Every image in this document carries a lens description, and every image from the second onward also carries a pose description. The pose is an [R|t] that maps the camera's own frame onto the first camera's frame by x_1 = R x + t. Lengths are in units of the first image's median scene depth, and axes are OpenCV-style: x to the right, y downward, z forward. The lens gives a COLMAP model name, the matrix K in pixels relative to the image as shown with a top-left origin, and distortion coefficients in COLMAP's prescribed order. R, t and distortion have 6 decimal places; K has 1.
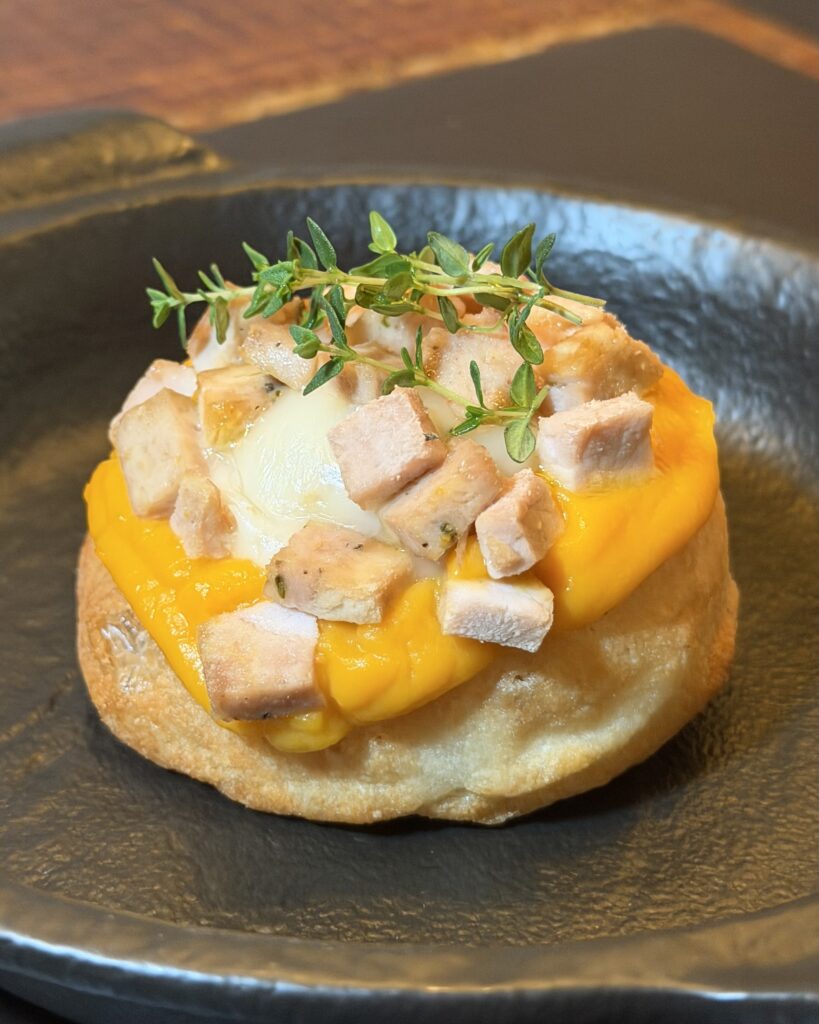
lens RADIAL K [[1763.0, 0, 401.8], [0, 1763.0, 516.0], [0, 0, 1]] dist [0.009465, 0.000000]
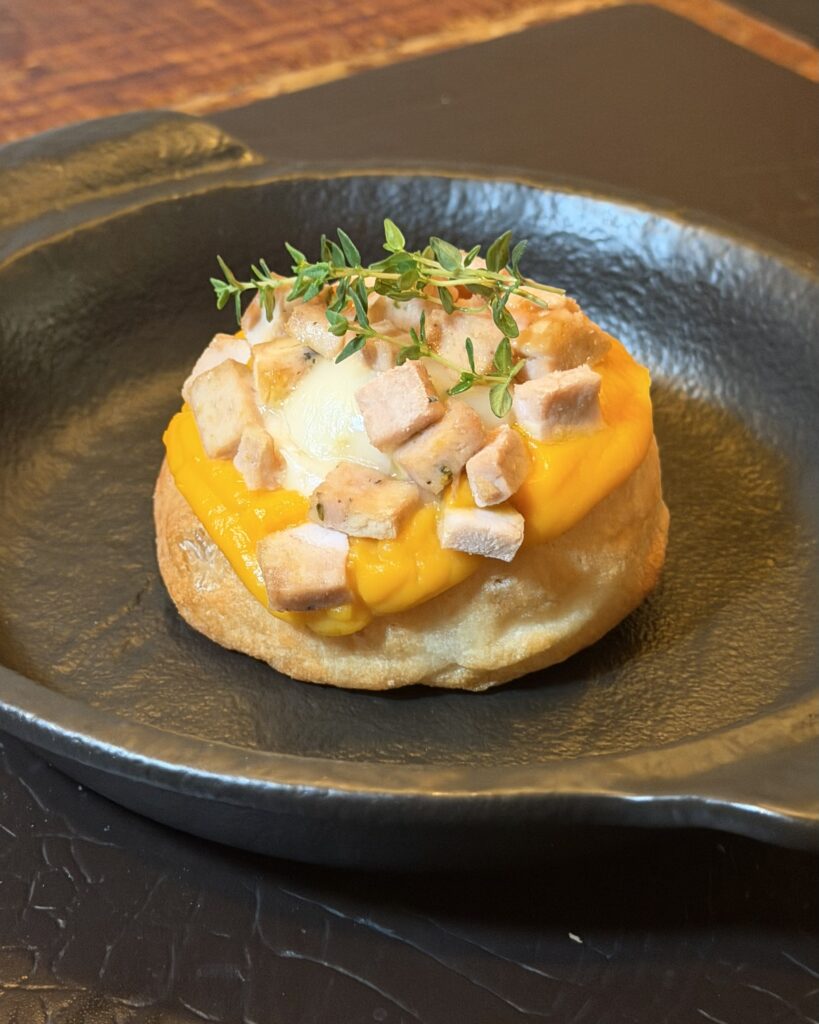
lens RADIAL K [[1763.0, 0, 414.0], [0, 1763.0, 511.9], [0, 0, 1]] dist [0.009465, 0.000000]
pose [[0.999860, 0.003088, 0.016444, -0.018329], [-0.003898, 0.998767, 0.049491, -0.024283], [-0.016271, -0.049548, 0.998639, -0.309253]]
